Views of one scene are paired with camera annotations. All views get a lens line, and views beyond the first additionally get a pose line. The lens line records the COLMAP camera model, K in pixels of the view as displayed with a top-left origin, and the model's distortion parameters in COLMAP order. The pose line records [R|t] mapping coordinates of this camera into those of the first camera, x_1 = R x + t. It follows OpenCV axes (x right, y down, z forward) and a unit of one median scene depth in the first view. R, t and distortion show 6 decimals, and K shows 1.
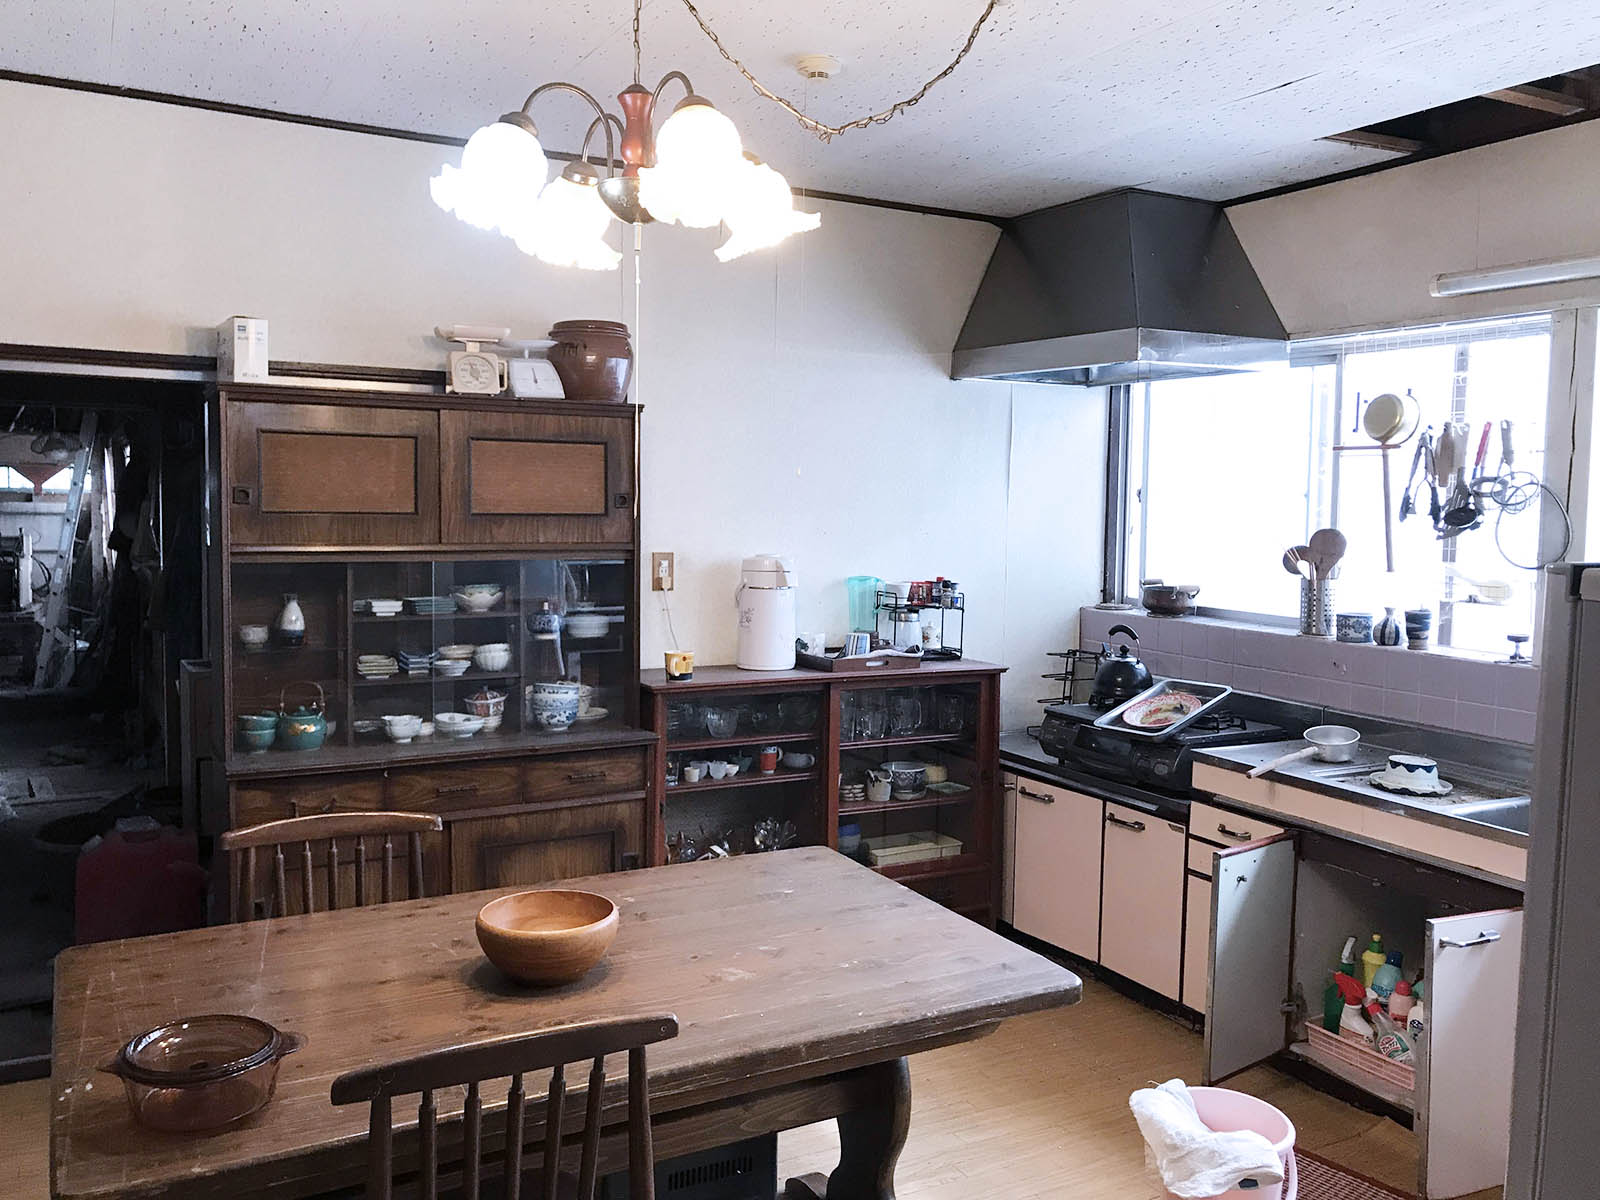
lens RADIAL K [[1326.3, 0, 801.2], [0, 1326.3, 596.9], [0, 0, 1]] dist [0.020910, 0.003361]
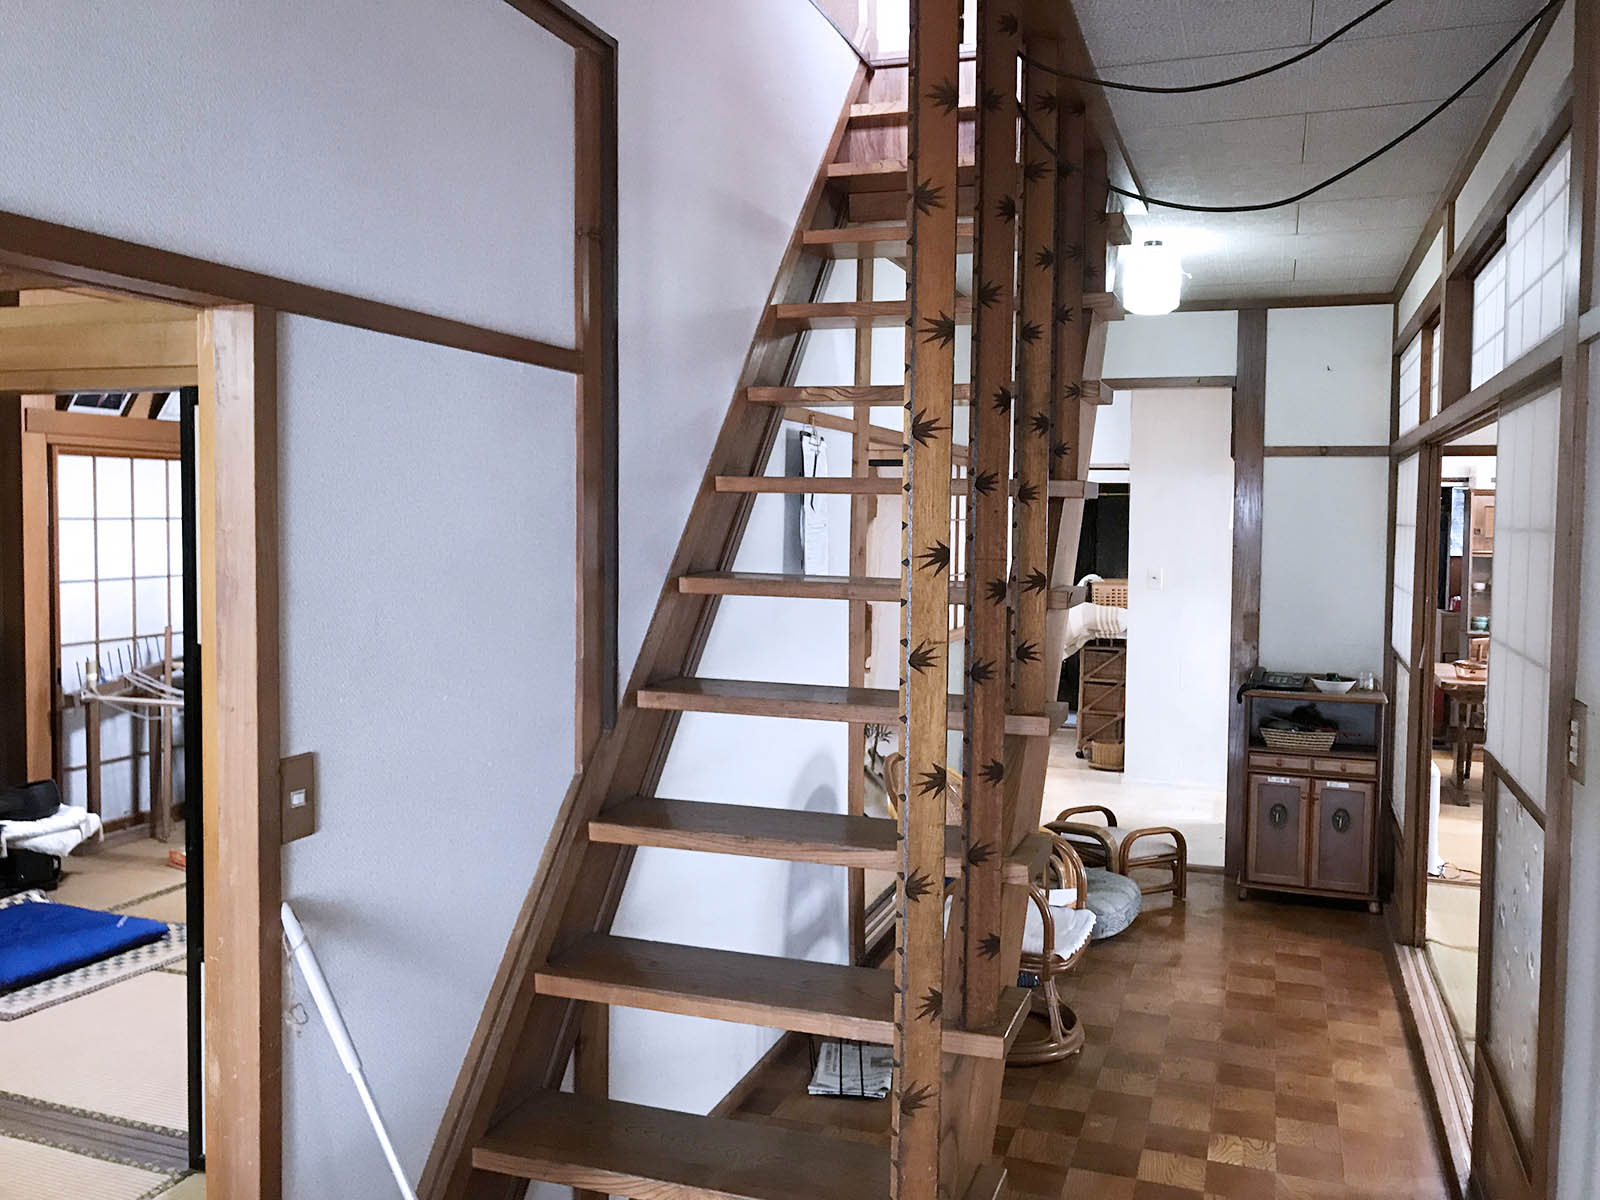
lens RADIAL K [[1326.3, 0, 800.0], [0, 1326.3, 598.1], [0, 0, 1]] dist [0.020910, 0.003361]
pose [[0.667134, 0.026019, -0.744483, 0.624387], [-0.051749, 0.998594, -0.011473, 0.150409], [0.743138, 0.046180, 0.667543, -1.675718]]
